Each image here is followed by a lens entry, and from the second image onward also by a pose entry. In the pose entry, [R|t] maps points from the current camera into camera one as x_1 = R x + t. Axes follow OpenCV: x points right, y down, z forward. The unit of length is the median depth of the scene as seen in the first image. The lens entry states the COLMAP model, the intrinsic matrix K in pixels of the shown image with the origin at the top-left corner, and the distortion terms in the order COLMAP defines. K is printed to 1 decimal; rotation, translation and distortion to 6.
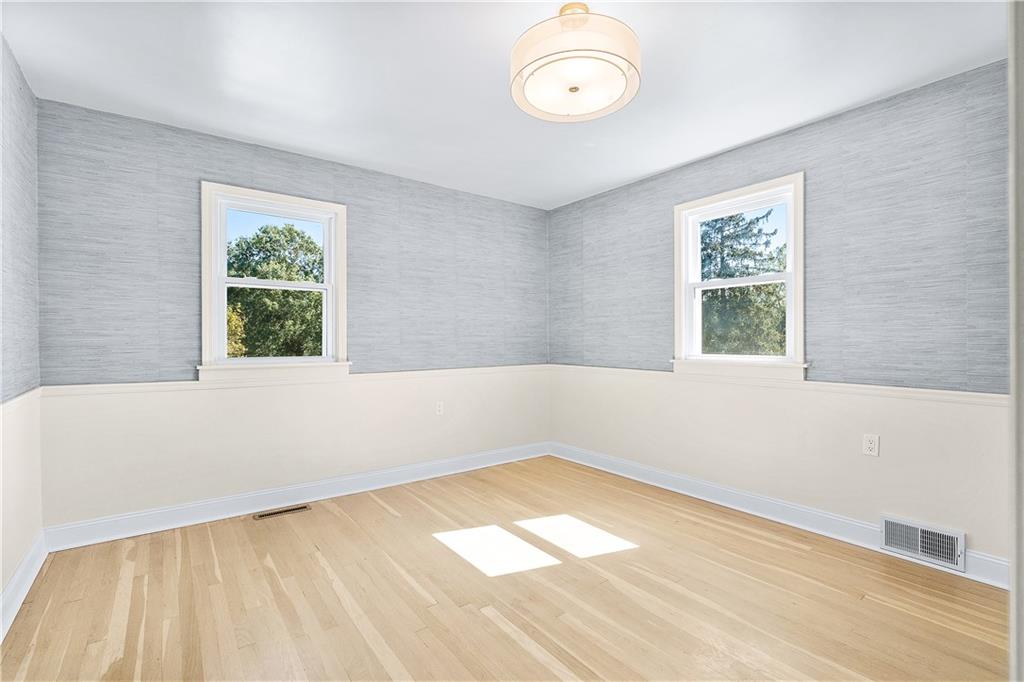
lens RADIAL K [[463.0, 0, 509.1], [0, 463.0, 340.1], [0, 0, 1]] dist [0.000531, 0.000424]
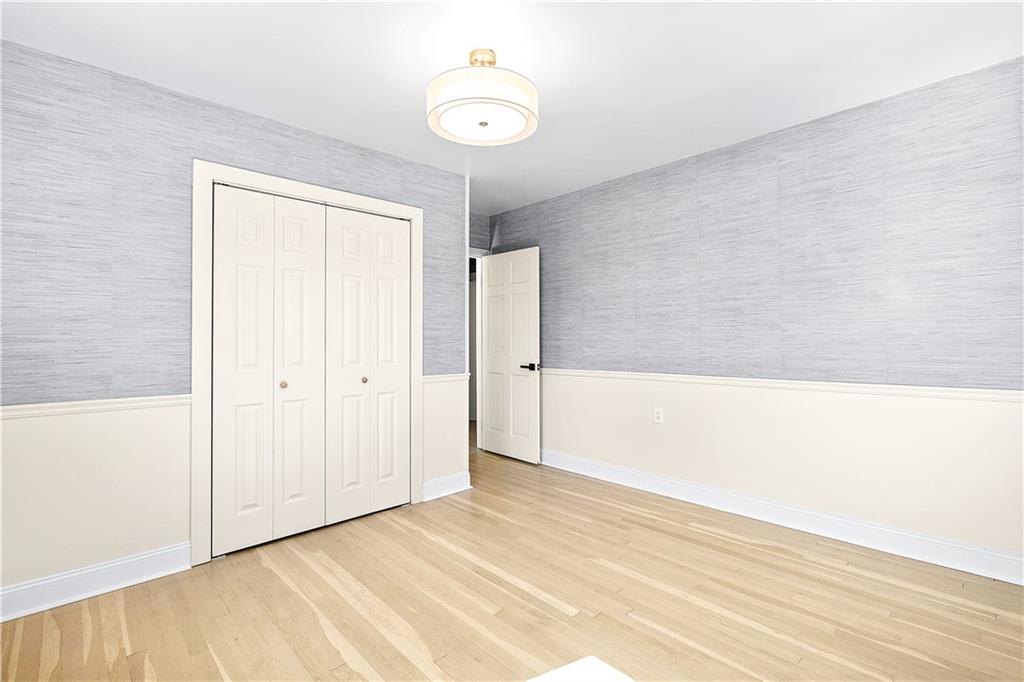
lens RADIAL K [[463.0, 0, 509.1], [0, 463.0, 340.1], [0, 0, 1]] dist [0.000531, 0.000424]
pose [[-0.993840, 0.008935, -0.110462, 0.191933], [0.009291, 0.999953, -0.002712, 0.003285], [0.110432, -0.003722, -0.993877, 1.972496]]
